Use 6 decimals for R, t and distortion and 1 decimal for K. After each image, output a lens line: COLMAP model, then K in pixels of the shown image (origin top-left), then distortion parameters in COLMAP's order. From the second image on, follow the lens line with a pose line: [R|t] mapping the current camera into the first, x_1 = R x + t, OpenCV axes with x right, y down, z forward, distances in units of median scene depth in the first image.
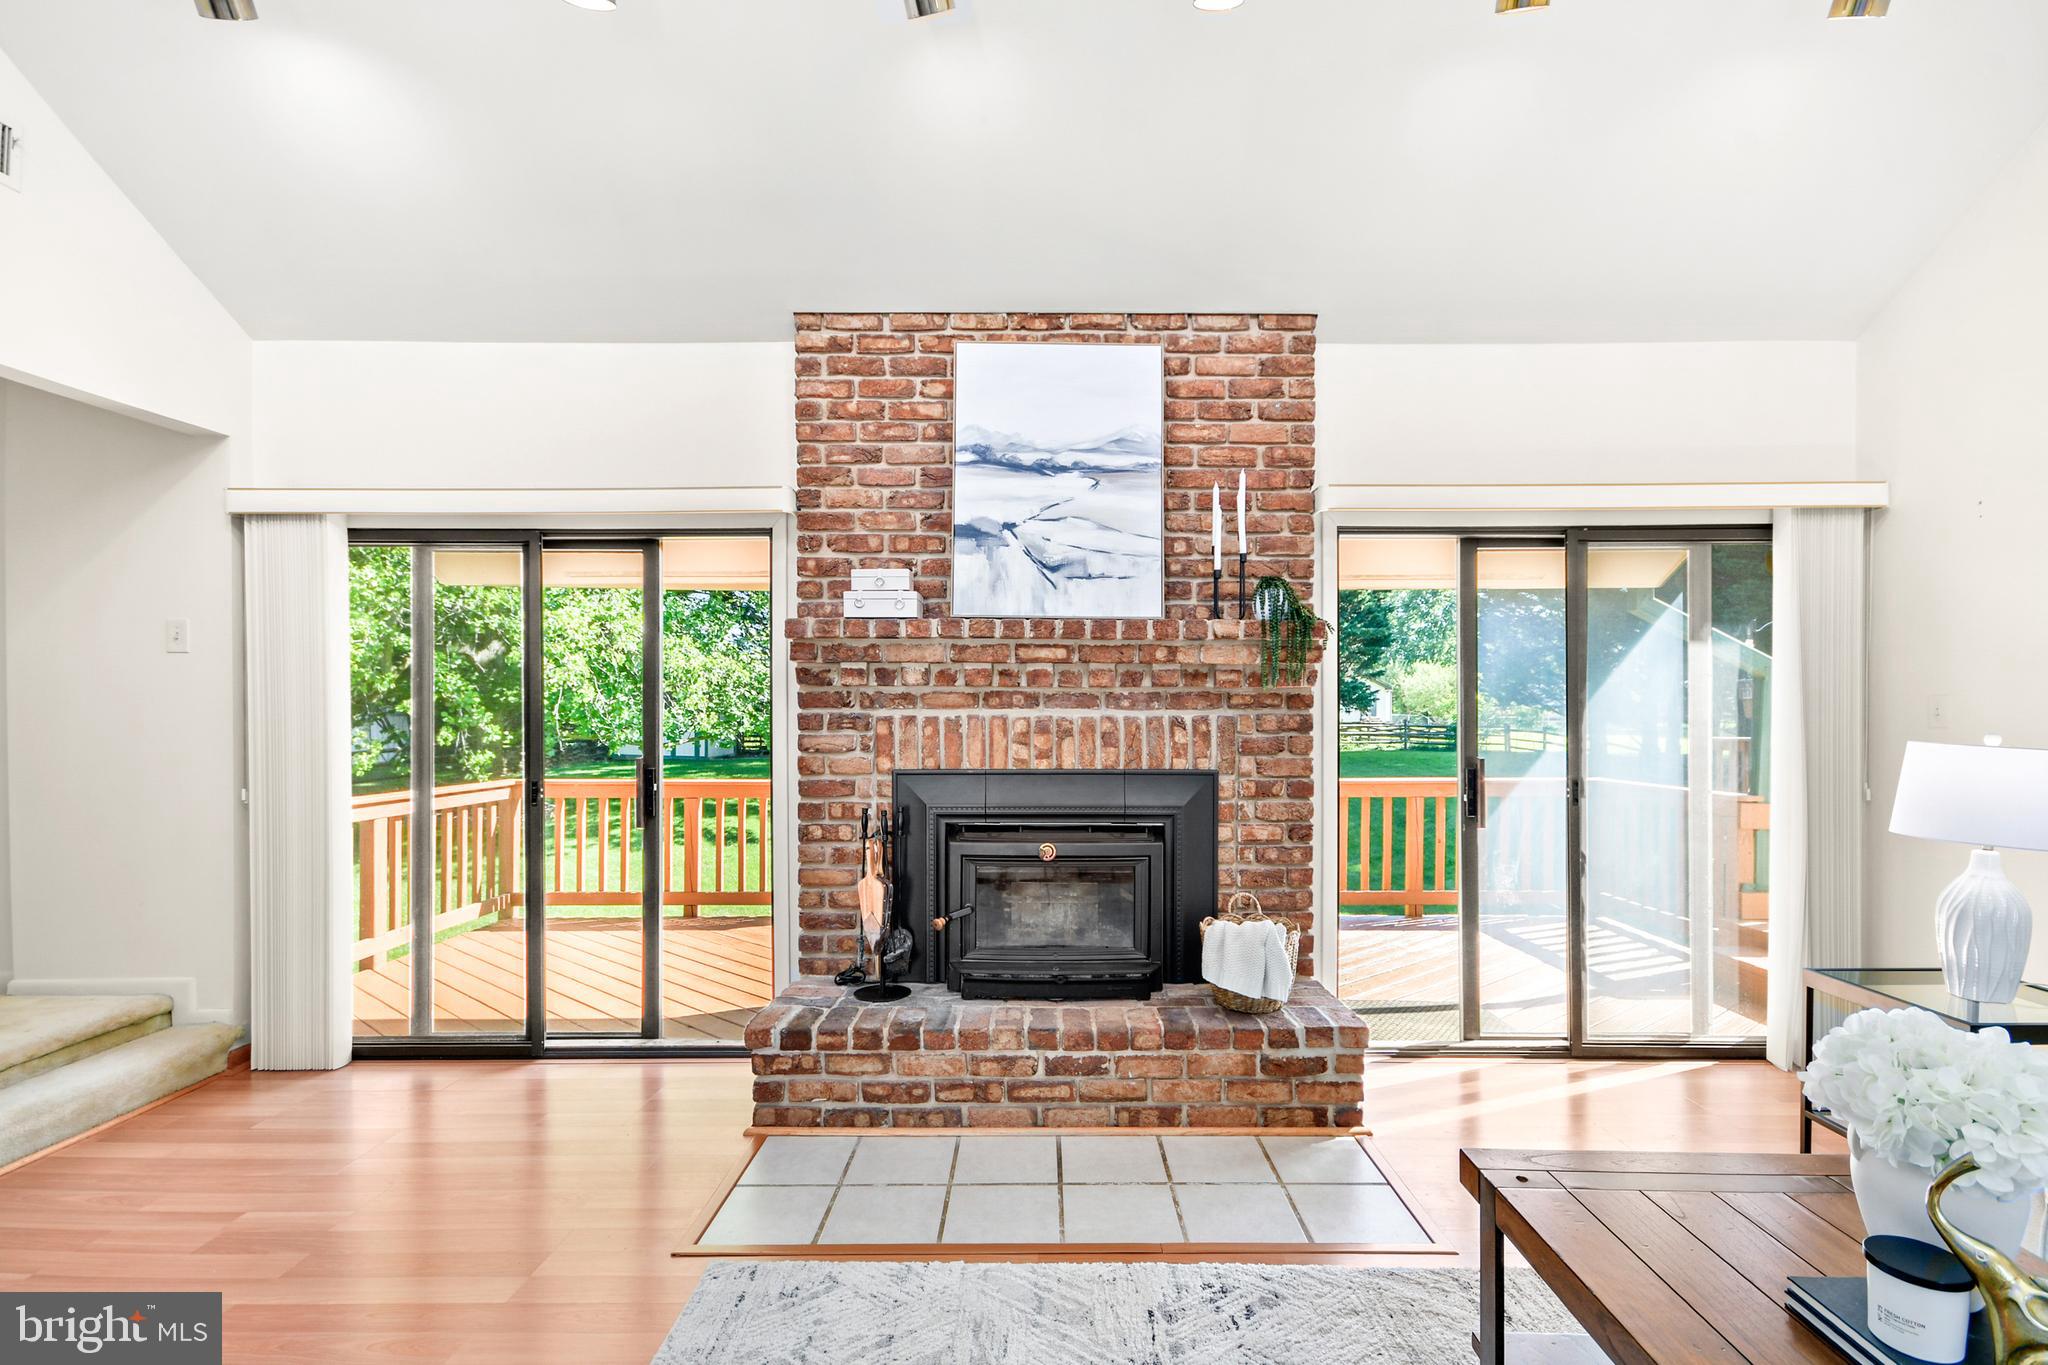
lens RADIAL K [[917.9, 0, 1041.3], [0, 917.9, 720.1], [0, 0, 1]] dist [0.009697, -0.002024]
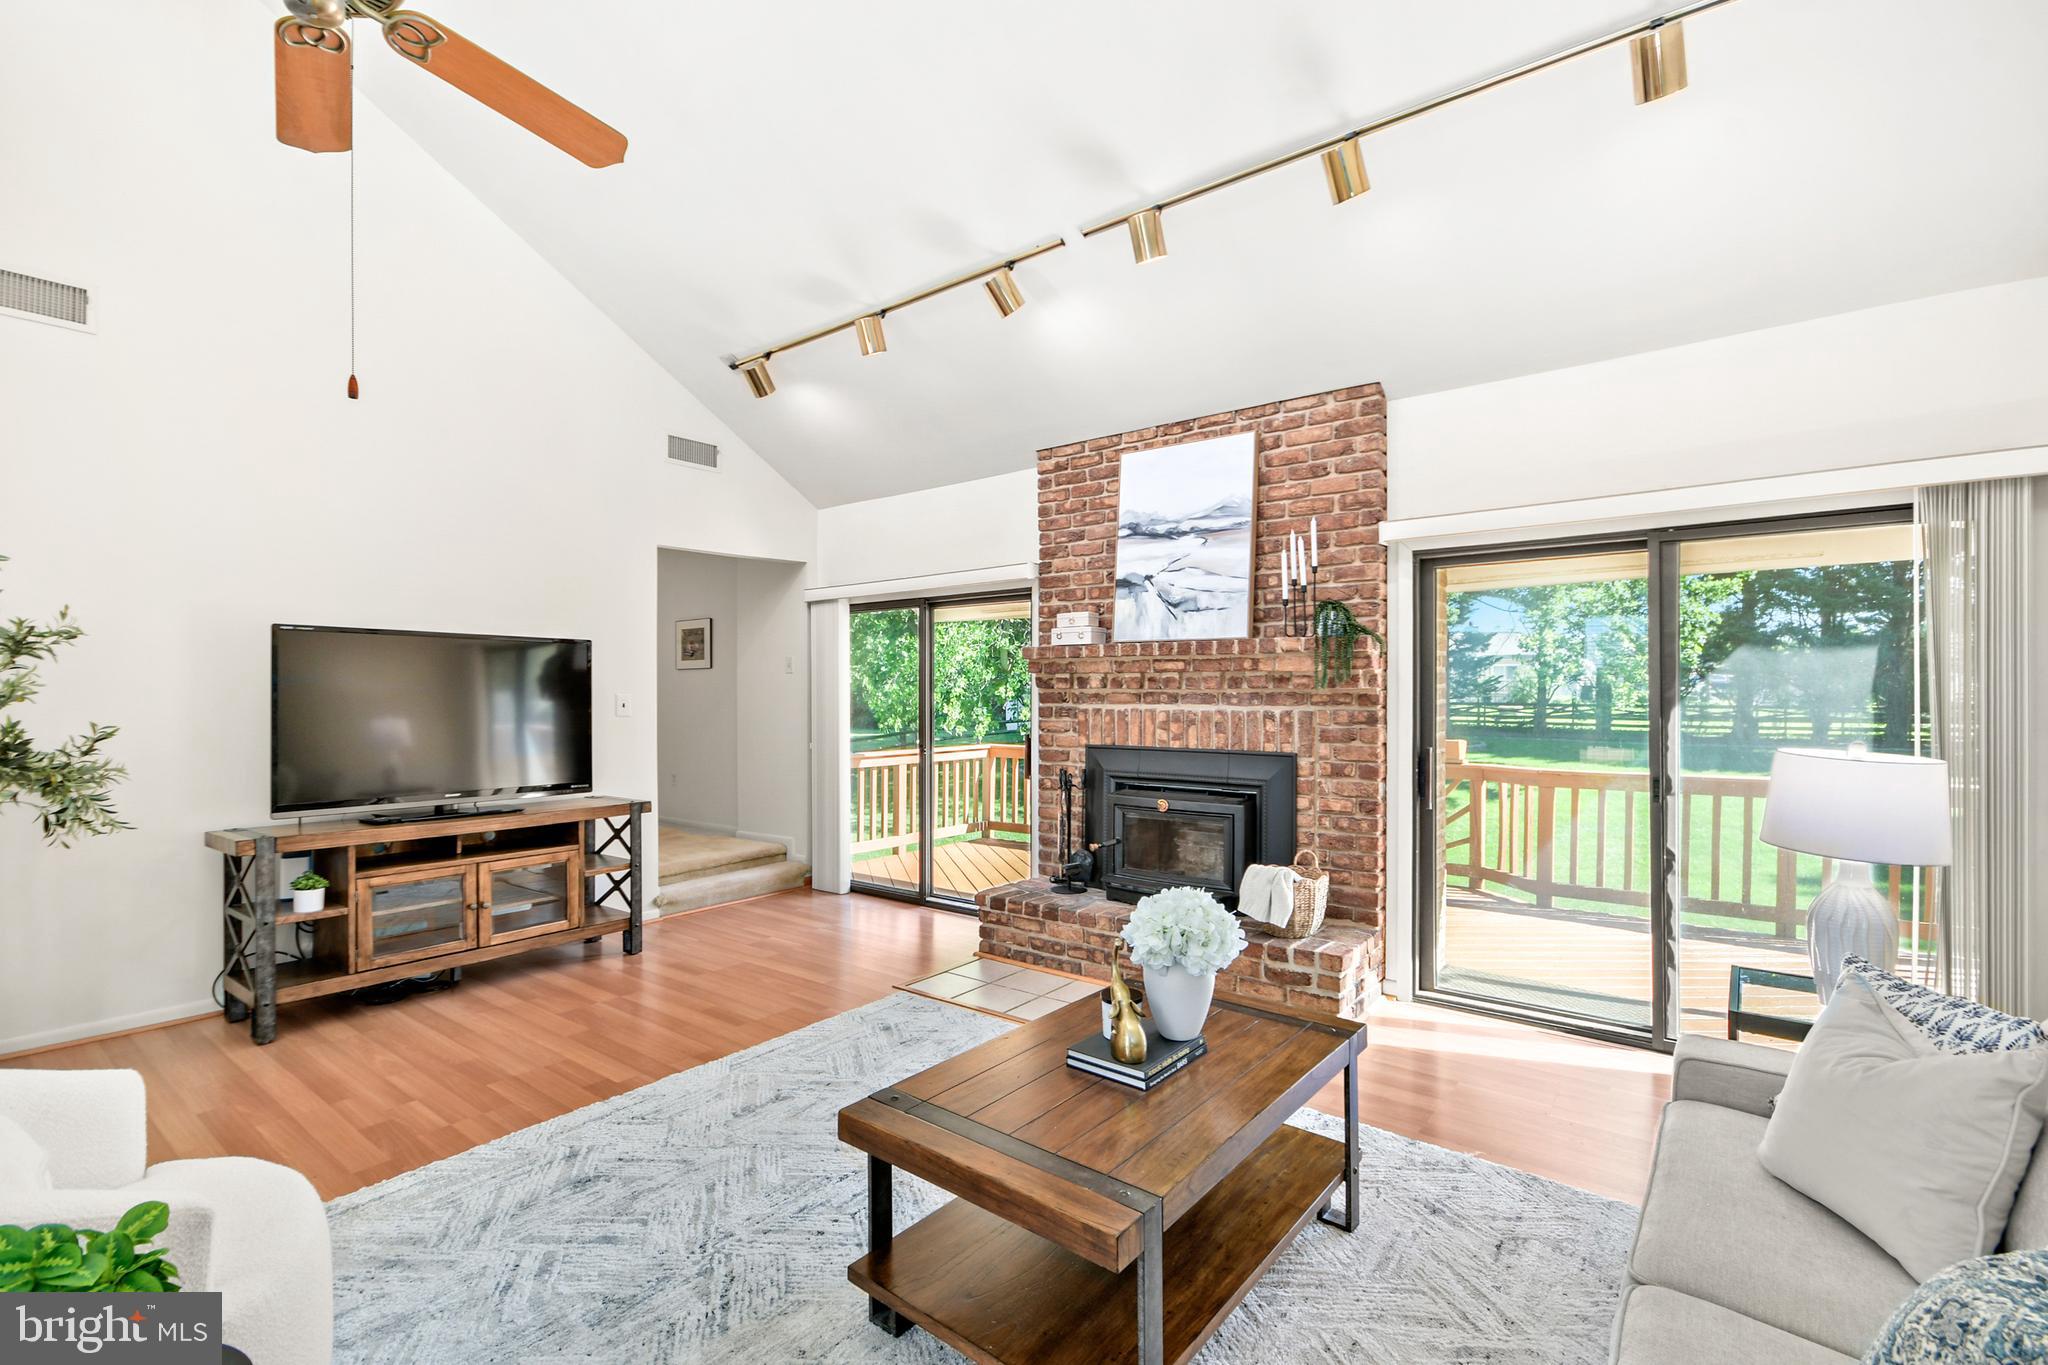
lens RADIAL K [[917.9, 0, 1019.8], [0, 917.9, 683.7], [0, 0, 1]] dist [0.009697, -0.002024]
pose [[0.785994, -0.007478, -0.618189, 0.678445], [0.000276, 0.999931, -0.011746, -0.027570], [0.618234, 0.009061, 0.785942, -0.246299]]
